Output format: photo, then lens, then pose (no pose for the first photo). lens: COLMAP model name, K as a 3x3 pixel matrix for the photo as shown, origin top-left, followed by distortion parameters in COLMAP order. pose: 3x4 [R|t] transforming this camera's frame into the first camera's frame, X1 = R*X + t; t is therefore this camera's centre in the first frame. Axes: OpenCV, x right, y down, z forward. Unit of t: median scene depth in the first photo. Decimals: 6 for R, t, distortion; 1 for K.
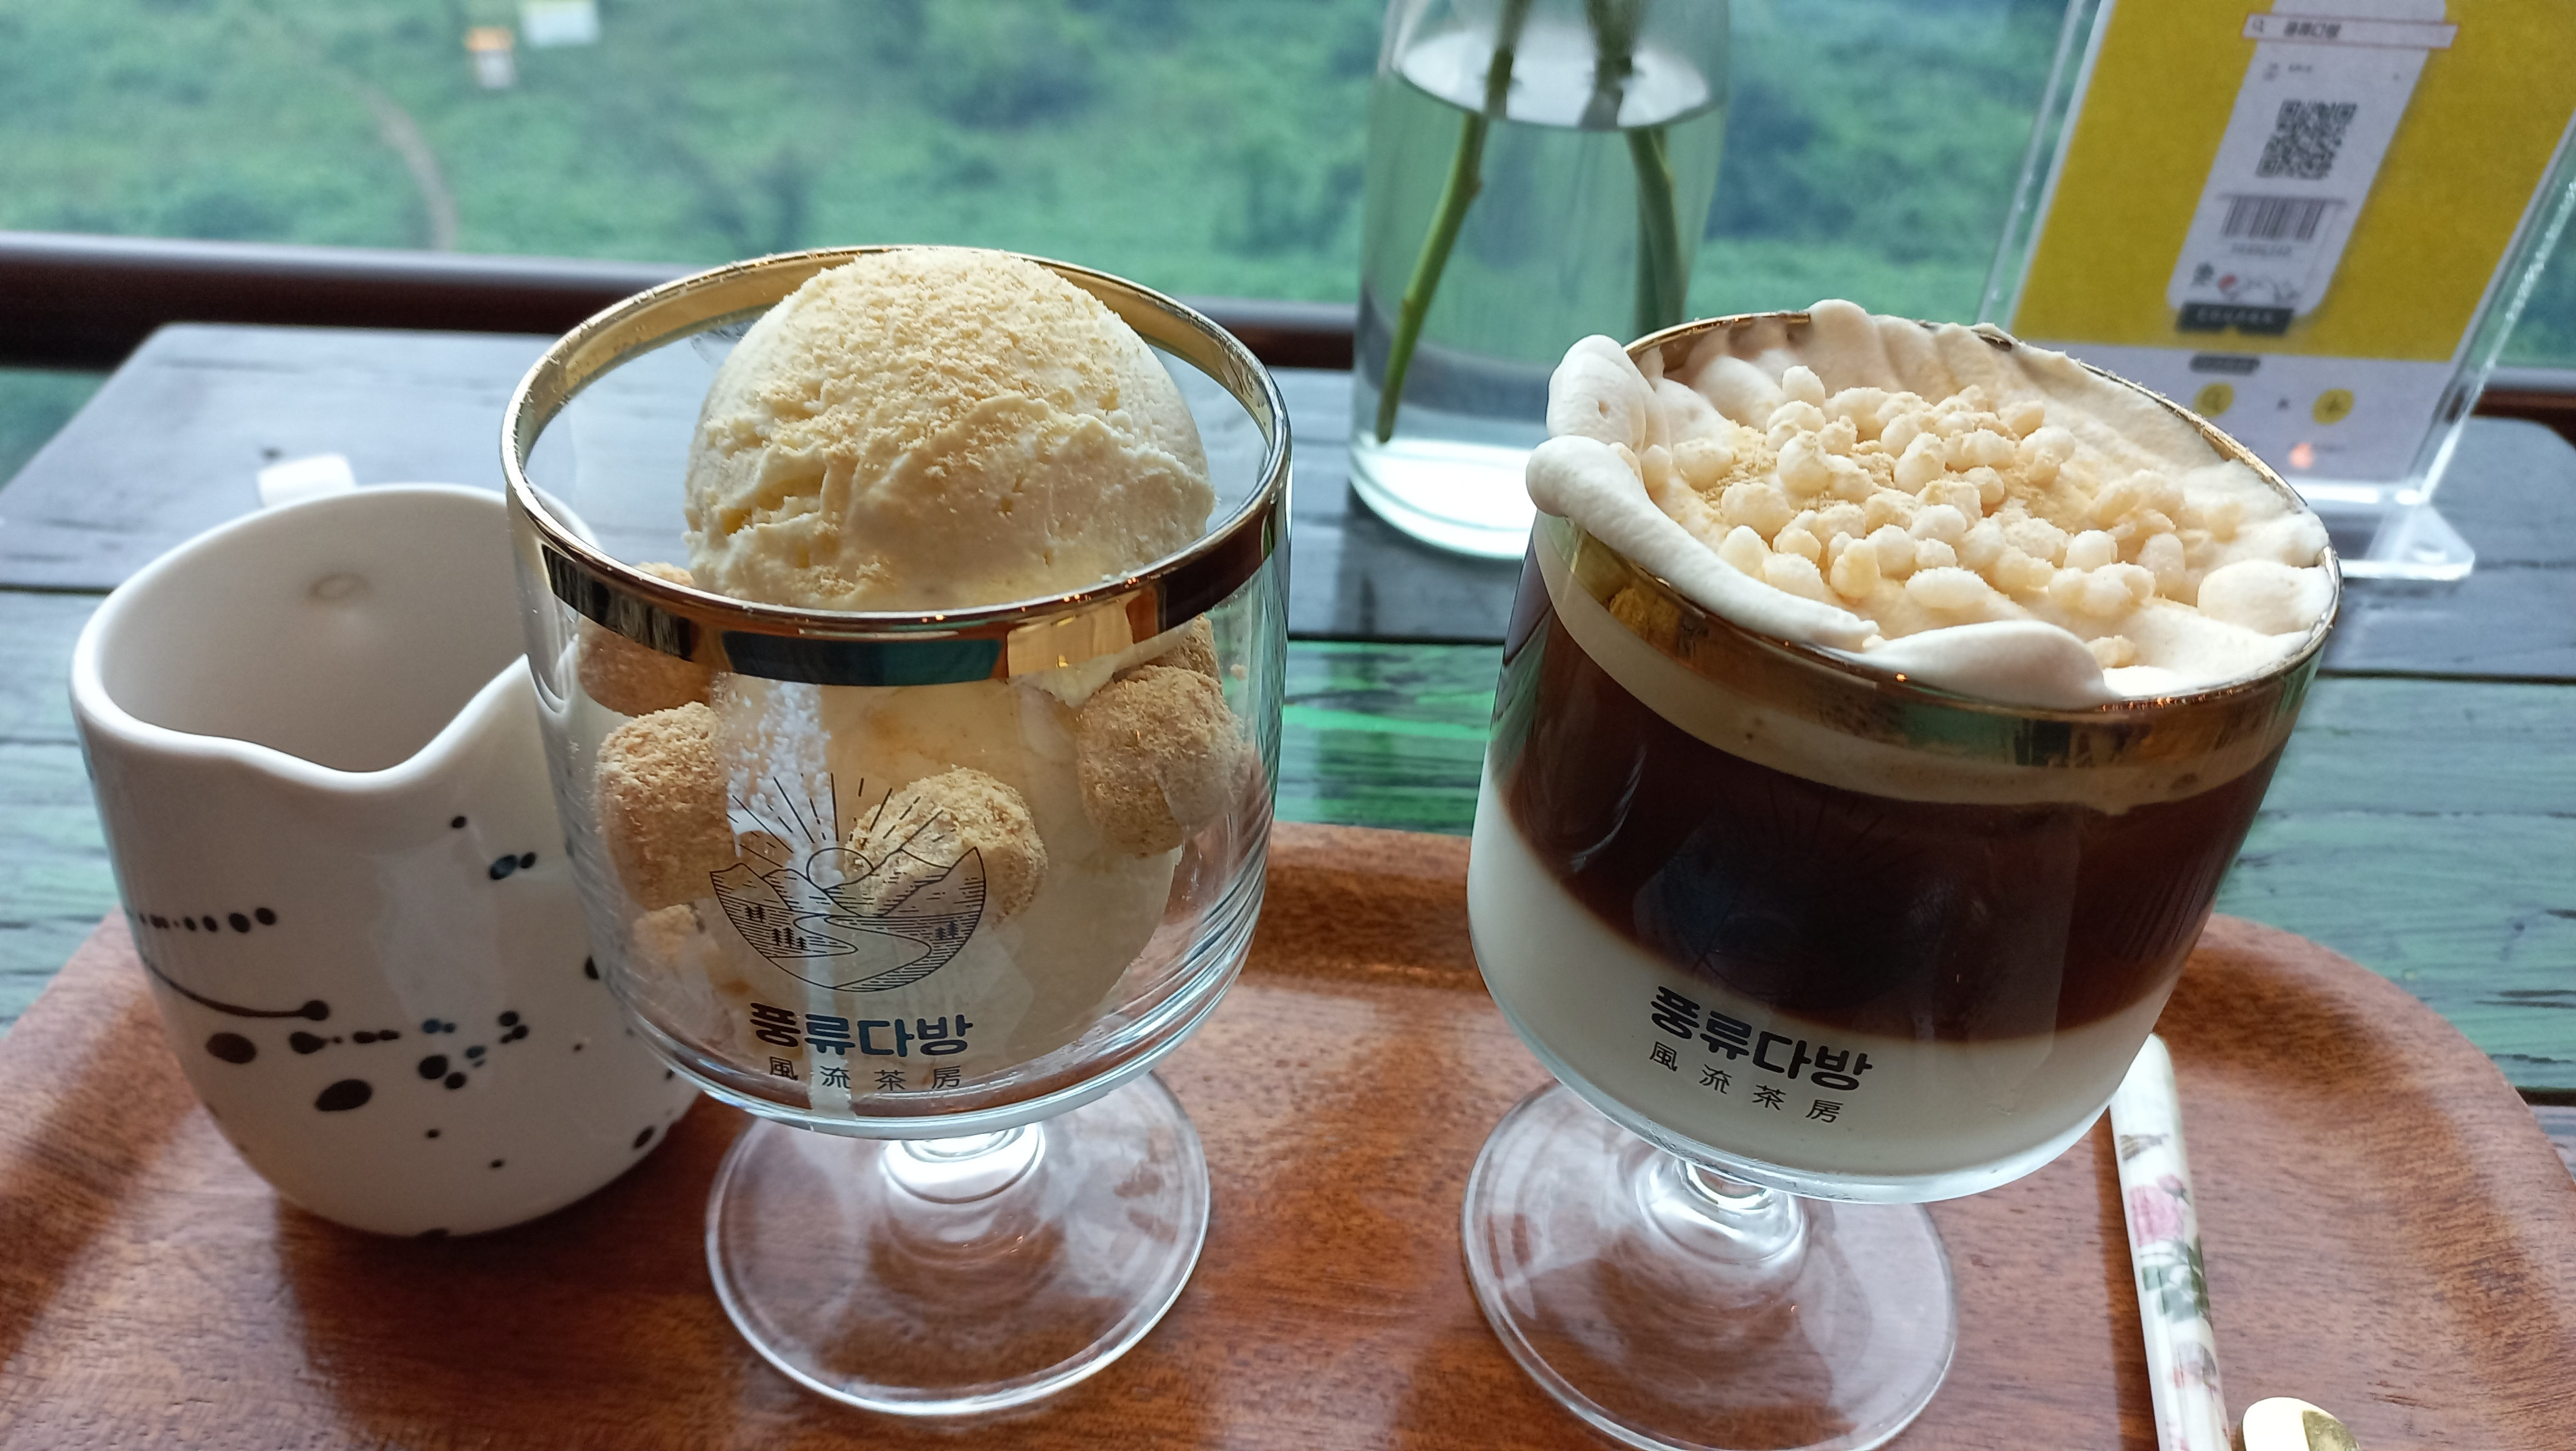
lens RADIAL K [[1874.1, 0, 1288.0], [0, 1874.1, 725.5], [0, 0, 1]] dist [0.021900, -0.000516]
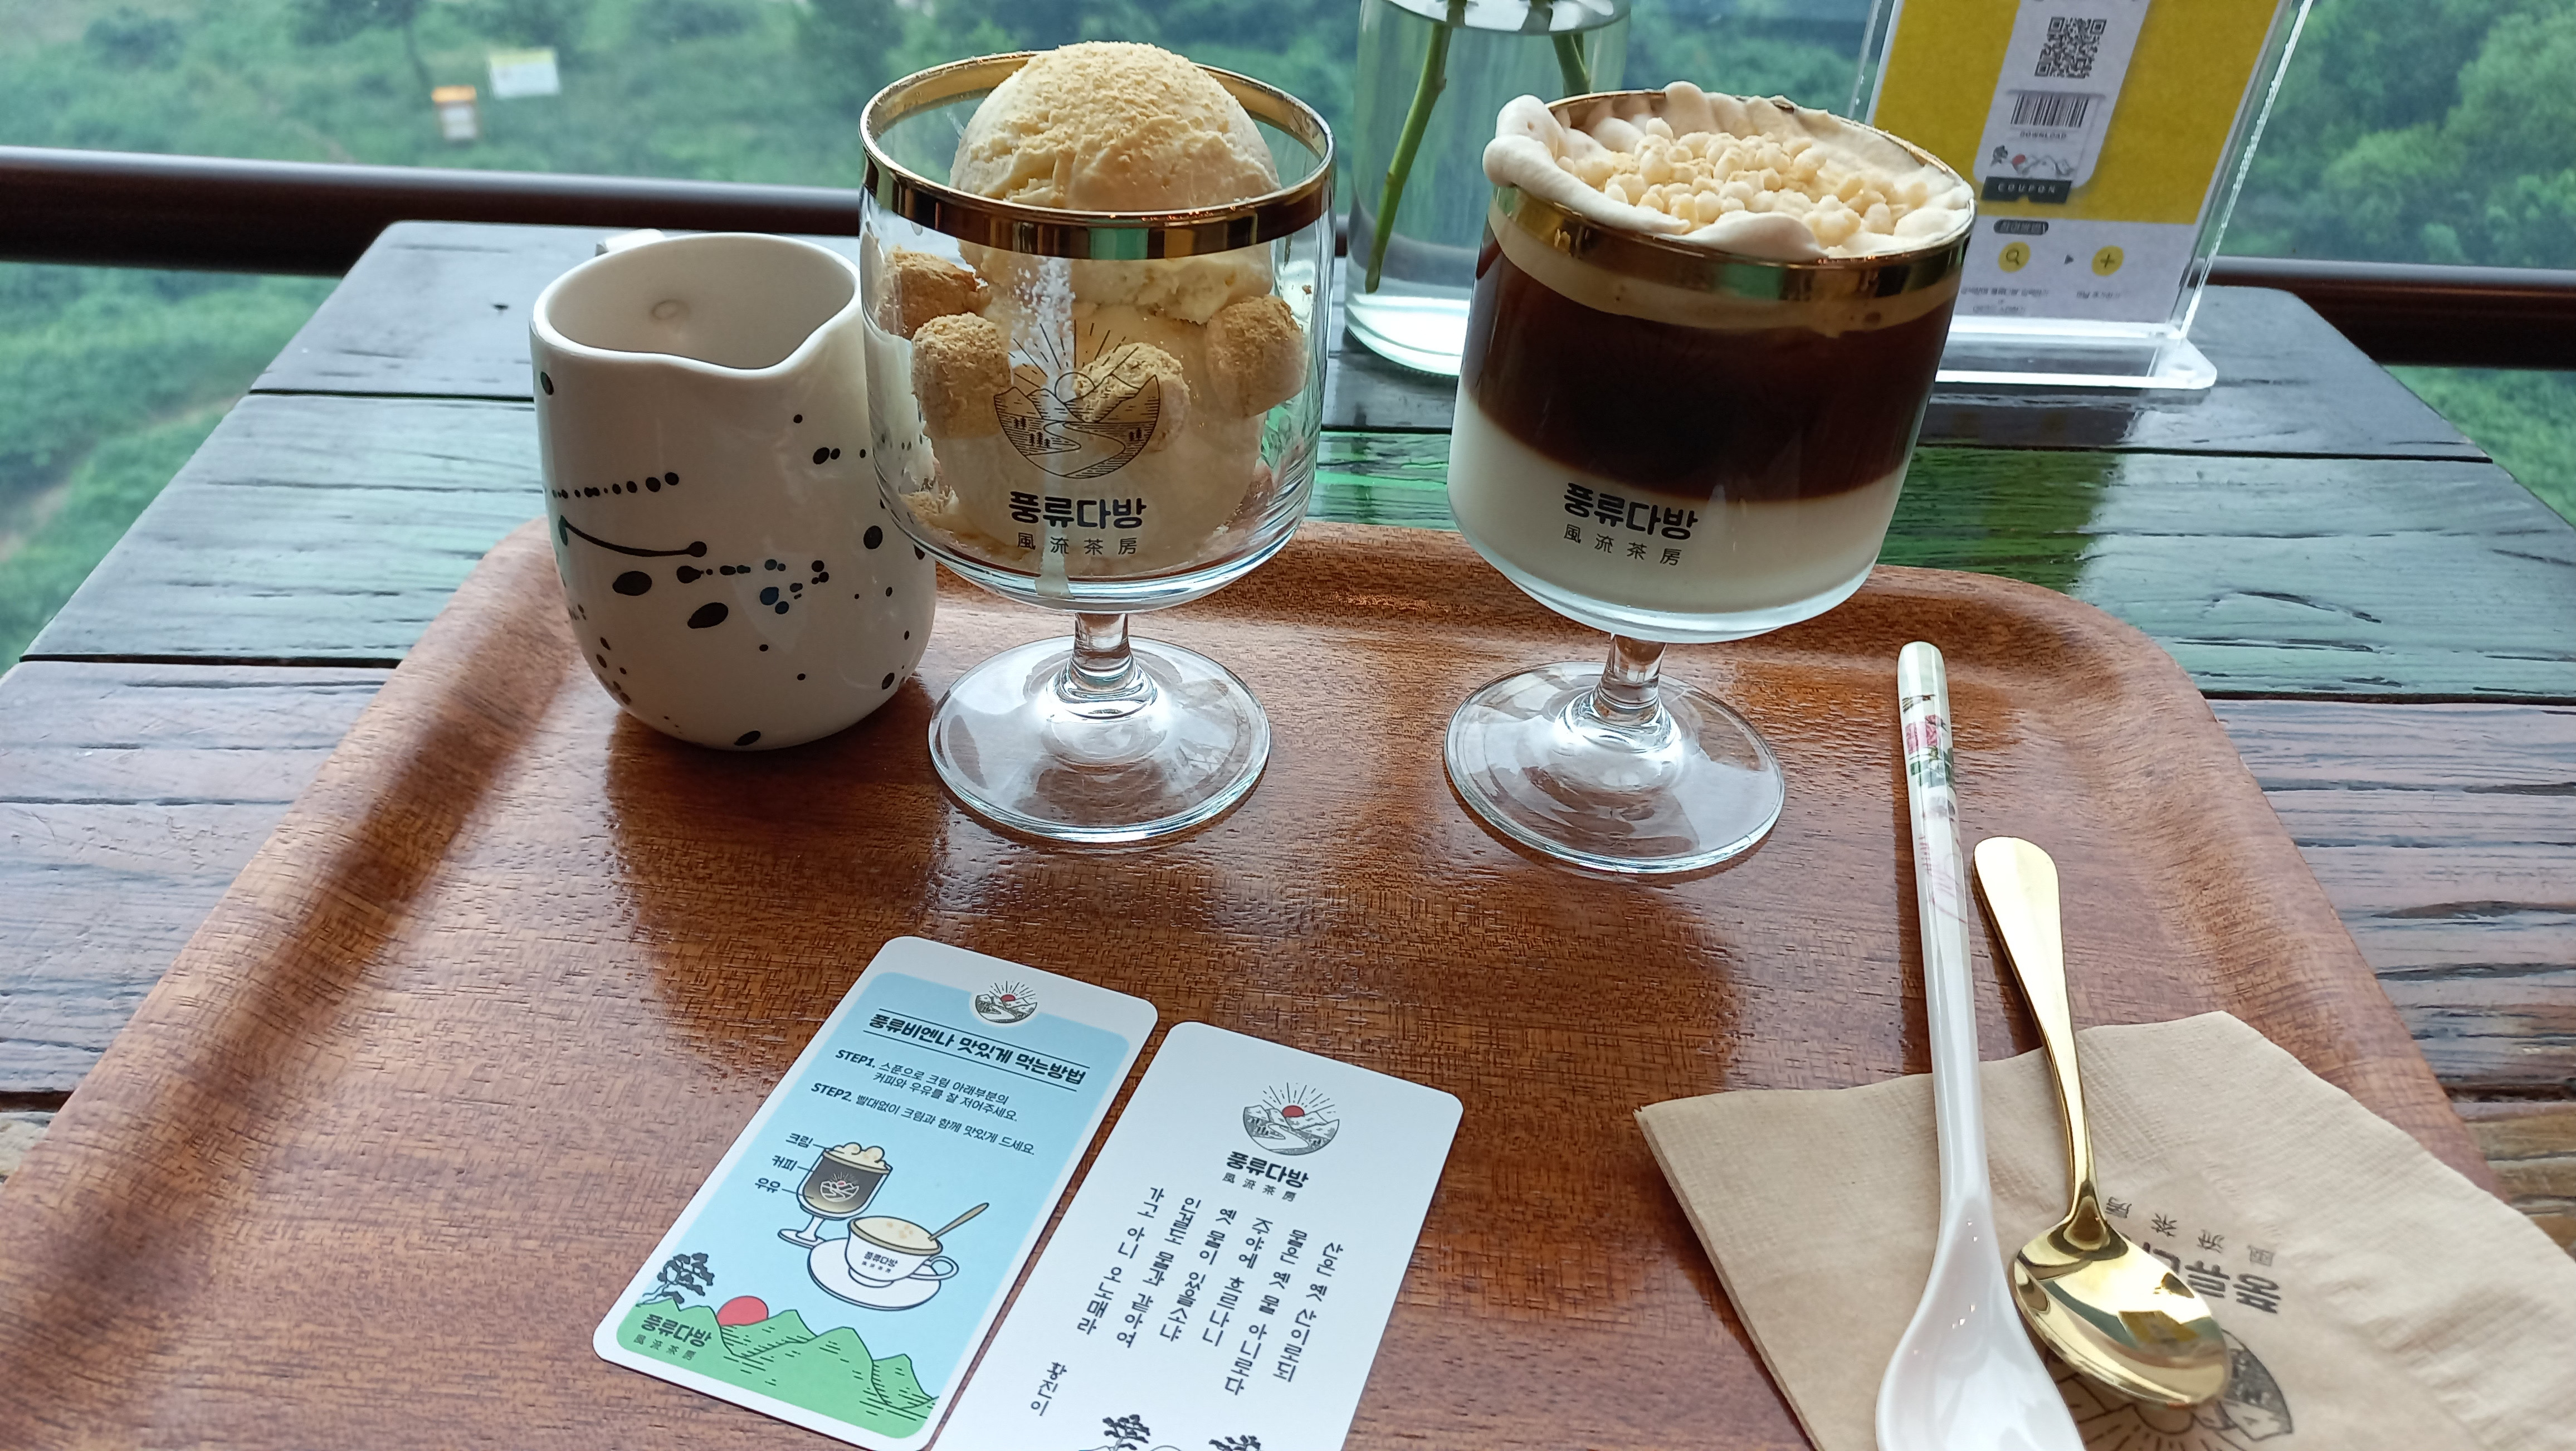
lens RADIAL K [[1888.1, 0, 1274.2], [0, 1888.1, 720.6], [0, 0, 1]] dist [0.106364, -0.138407]
pose [[0.999823, -0.010474, 0.015658, -0.075348], [0.011050, 0.999247, -0.037206, 0.361102], [-0.015256, 0.037372, 0.999185, -0.560480]]
